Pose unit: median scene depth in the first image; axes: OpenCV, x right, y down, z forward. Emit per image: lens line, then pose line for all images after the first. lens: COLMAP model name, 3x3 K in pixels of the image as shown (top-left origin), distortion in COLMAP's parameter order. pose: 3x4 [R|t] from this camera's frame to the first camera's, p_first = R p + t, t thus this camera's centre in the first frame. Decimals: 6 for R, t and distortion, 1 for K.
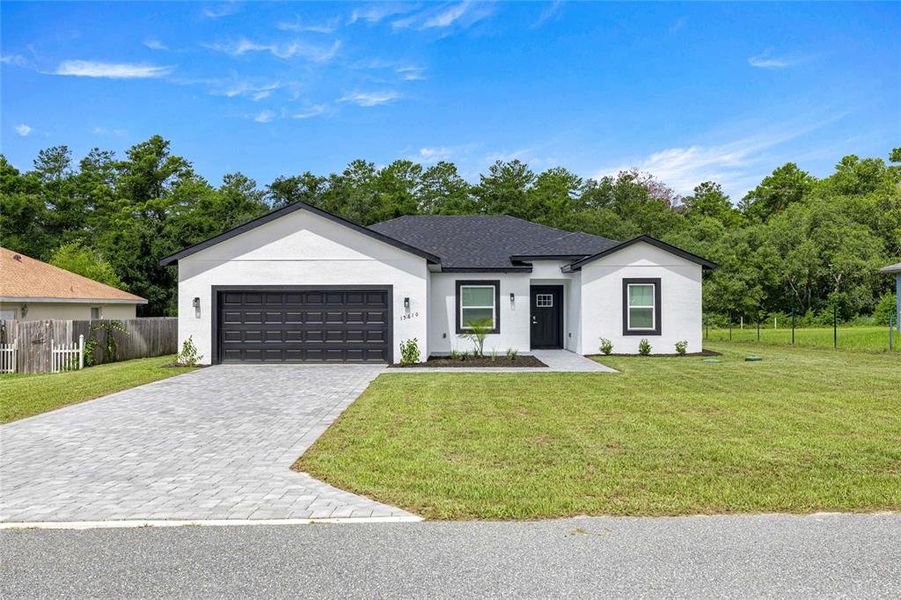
lens RADIAL K [[820.3, 0, 446.4], [0, 820.3, 298.1], [0, 0, 1]] dist [0.002995, 0.000000]
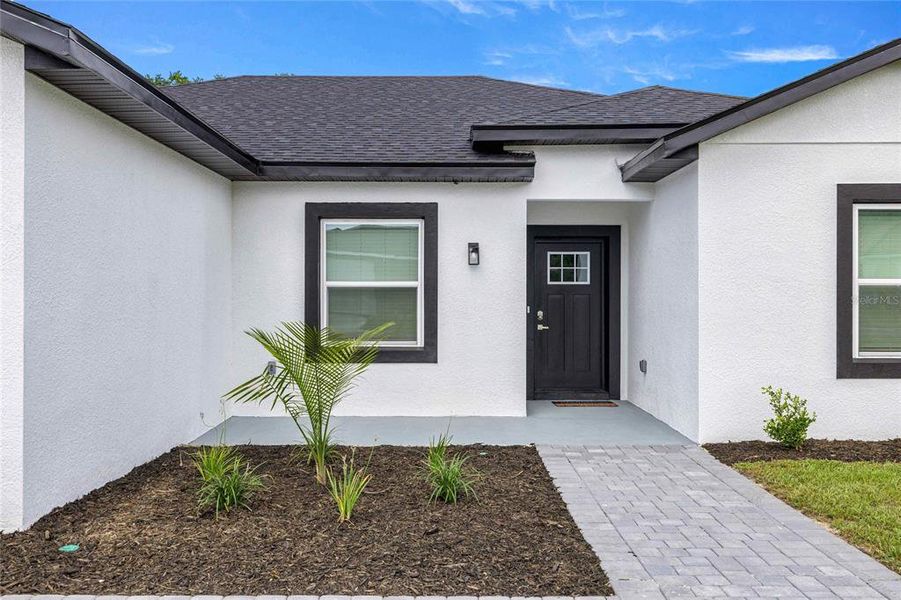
lens RADIAL K [[820.3, 0, 448.0], [0, 820.3, 304.0], [0, 0, 1]] dist [0.002995, 0.000000]
pose [[0.999953, 0.003341, -0.009086, 0.073249], [-0.003182, 0.999842, 0.017462, 0.013469], [0.009143, -0.017432, 0.999806, 0.668436]]
